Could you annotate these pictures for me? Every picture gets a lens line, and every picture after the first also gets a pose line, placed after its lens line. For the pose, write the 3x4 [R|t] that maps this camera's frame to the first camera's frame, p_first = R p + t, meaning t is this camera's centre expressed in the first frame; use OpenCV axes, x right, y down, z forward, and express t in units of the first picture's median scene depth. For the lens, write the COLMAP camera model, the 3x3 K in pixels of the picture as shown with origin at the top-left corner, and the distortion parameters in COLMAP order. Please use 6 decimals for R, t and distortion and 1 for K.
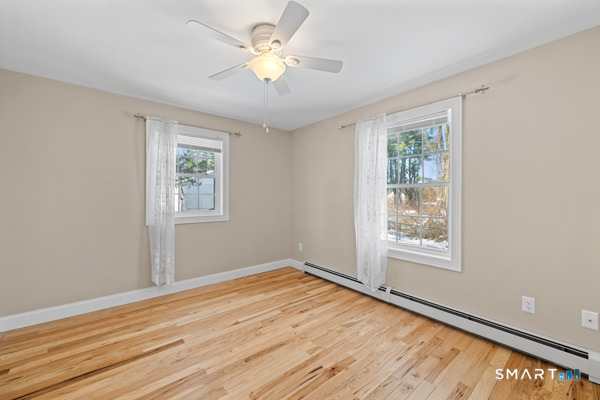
lens RADIAL K [[245.3, 0, 300.0], [0, 245.3, 200.0], [0, 0, 1]] dist [-0.000288, -0.000026]
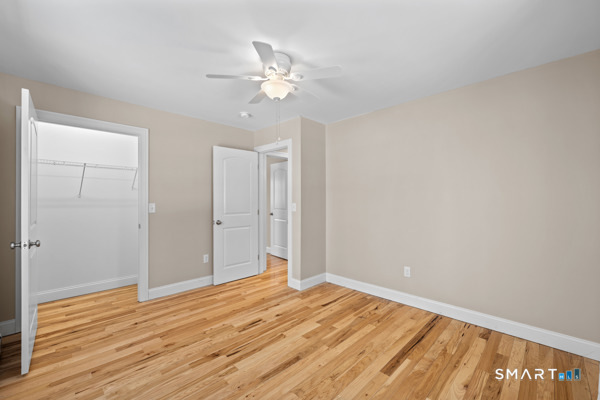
lens RADIAL K [[248.2, 0, 300.3], [0, 248.2, 198.5], [0, 0, 1]] dist [-0.001052, -0.000194]
pose [[-0.995447, -0.000553, -0.095317, -0.120224], [-0.001196, 0.999977, 0.006686, -0.028409], [0.095311, 0.006770, -0.995425, 1.980142]]
